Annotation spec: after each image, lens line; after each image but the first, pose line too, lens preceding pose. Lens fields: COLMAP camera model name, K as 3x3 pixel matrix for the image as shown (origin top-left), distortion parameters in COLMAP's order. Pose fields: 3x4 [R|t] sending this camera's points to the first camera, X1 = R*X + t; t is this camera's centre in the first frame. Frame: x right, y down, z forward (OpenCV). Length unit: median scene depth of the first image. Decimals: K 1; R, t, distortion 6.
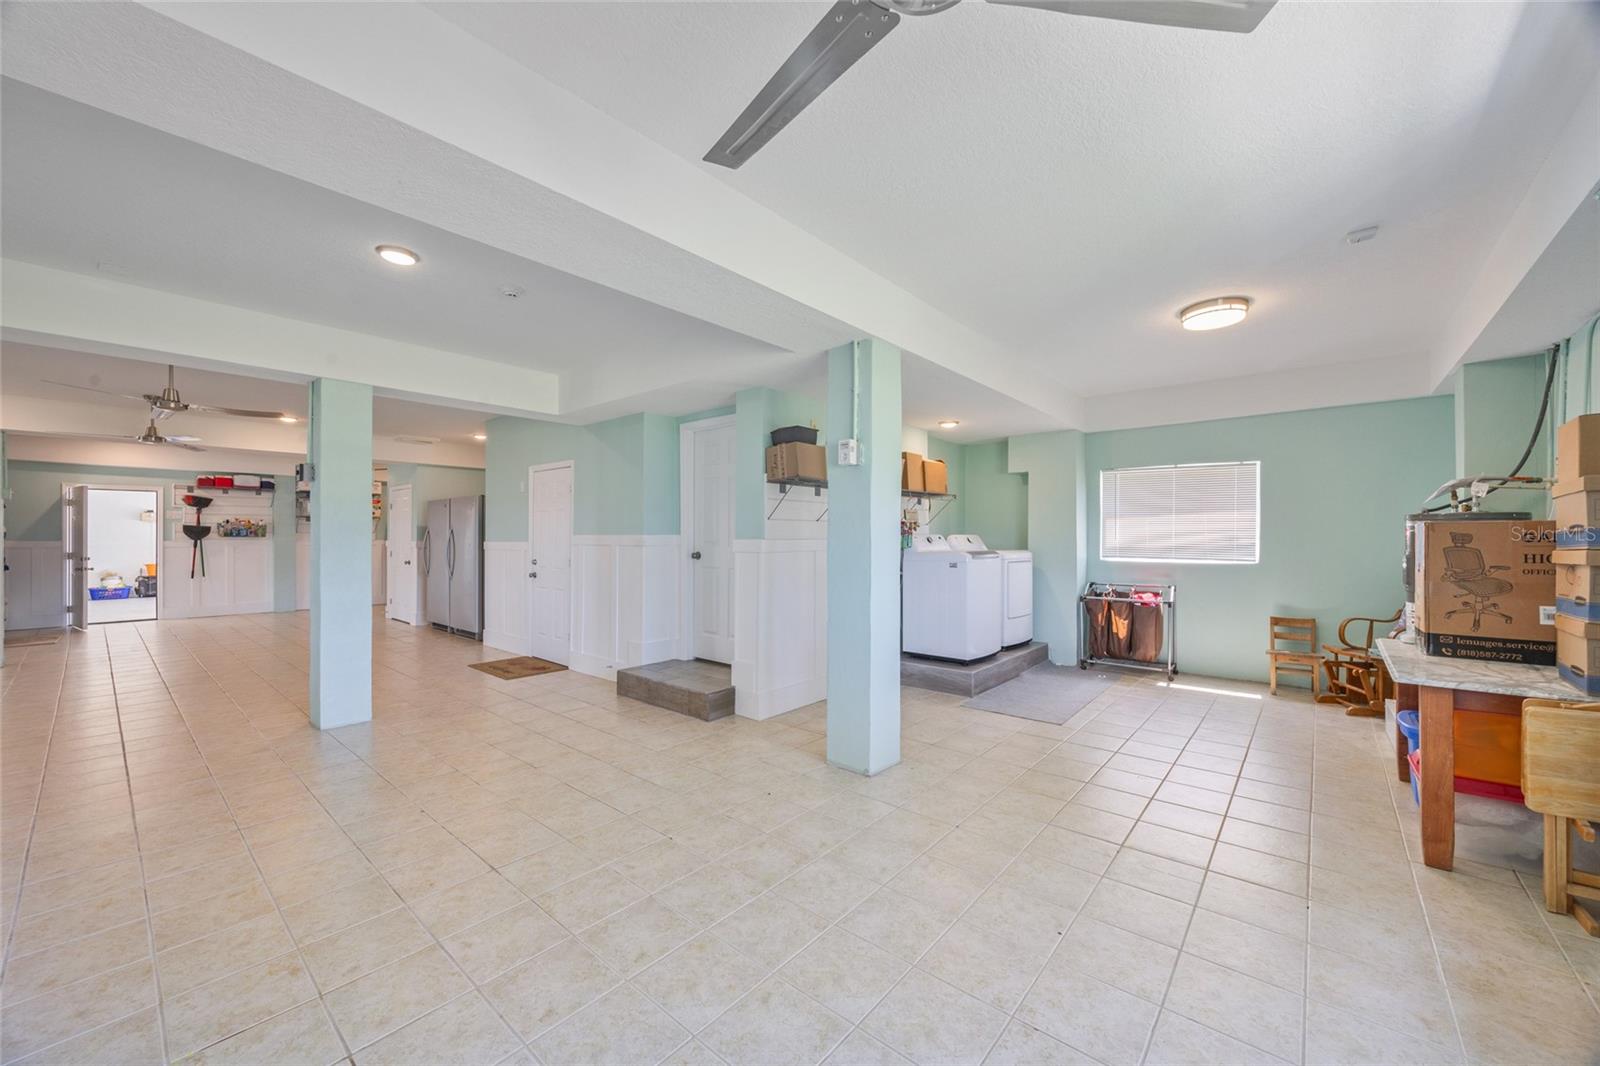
lens RADIAL K [[608.0, 0, 800.0], [0, 608.0, 533.0], [0, 0, 1]] dist [-0.000706, -0.000113]
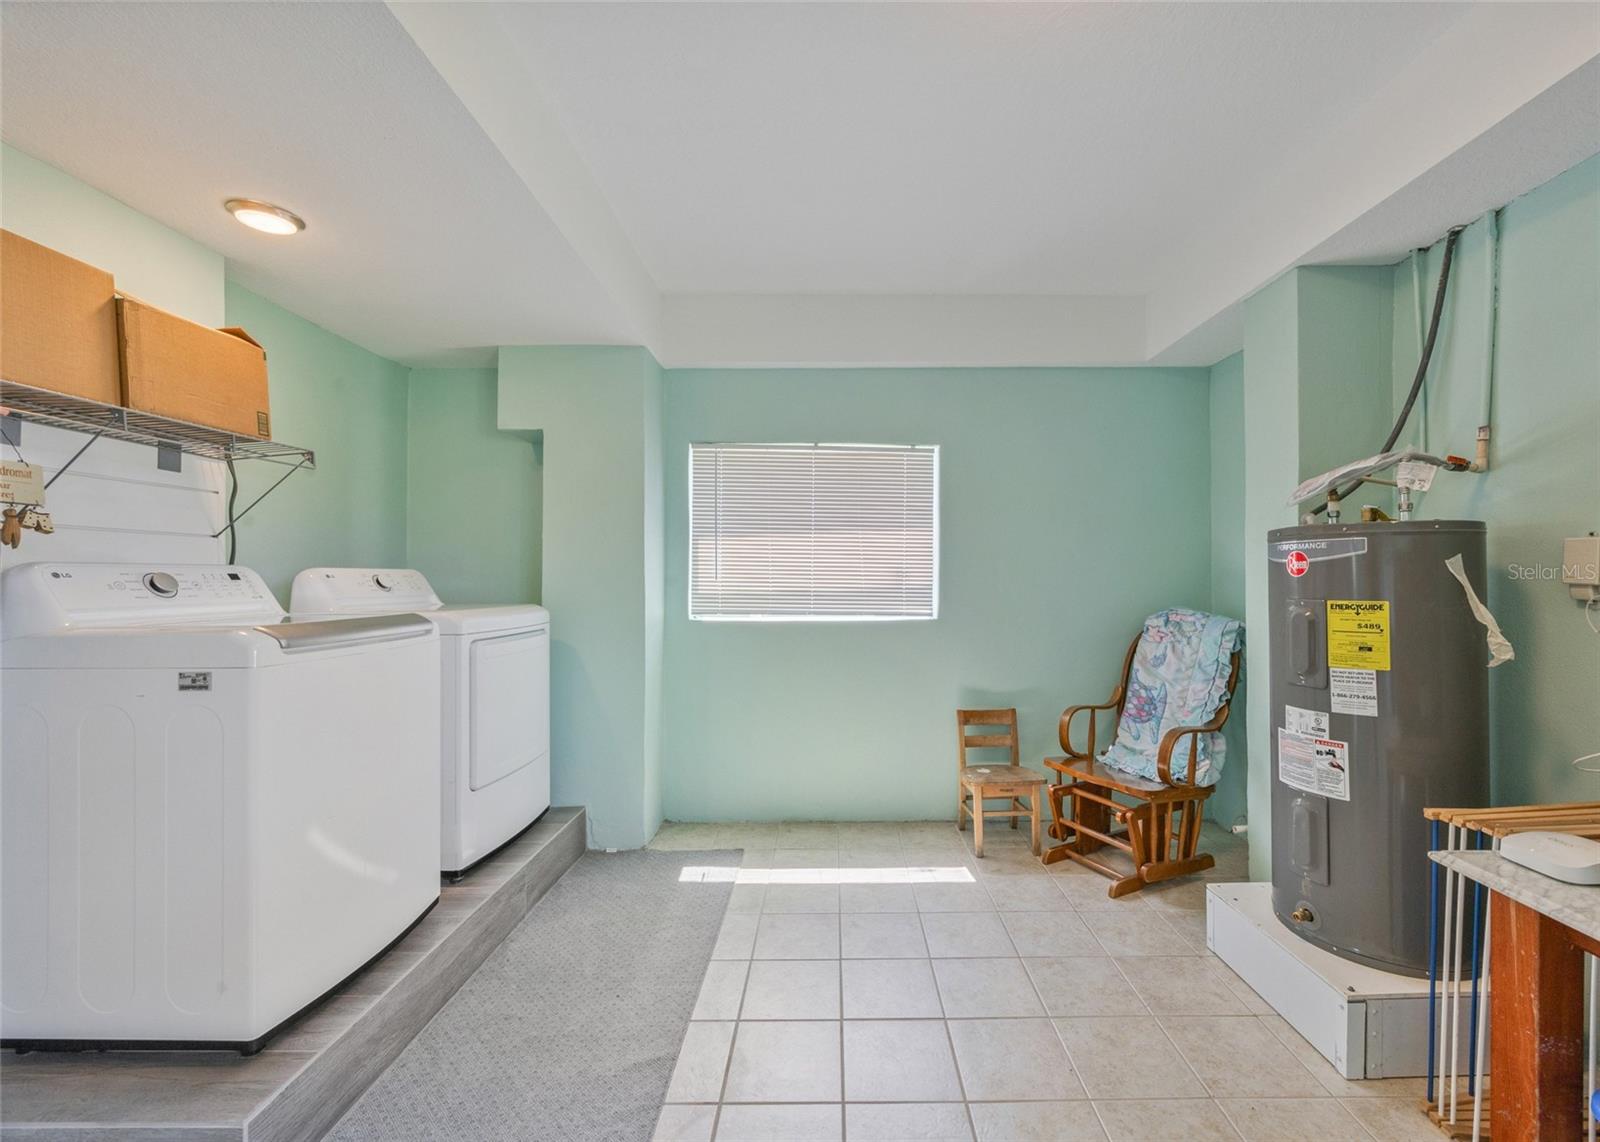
lens RADIAL K [[652.5, 0, 833.0], [0, 652.5, 576.8], [0, 0, 1]] dist [-0.000771, 0.000035]
pose [[0.758458, -0.001490, 0.651720, 0.263746], [-0.002151, 0.999986, 0.004789, 0.006055], [-0.651718, -0.005034, 0.758444, 0.583272]]
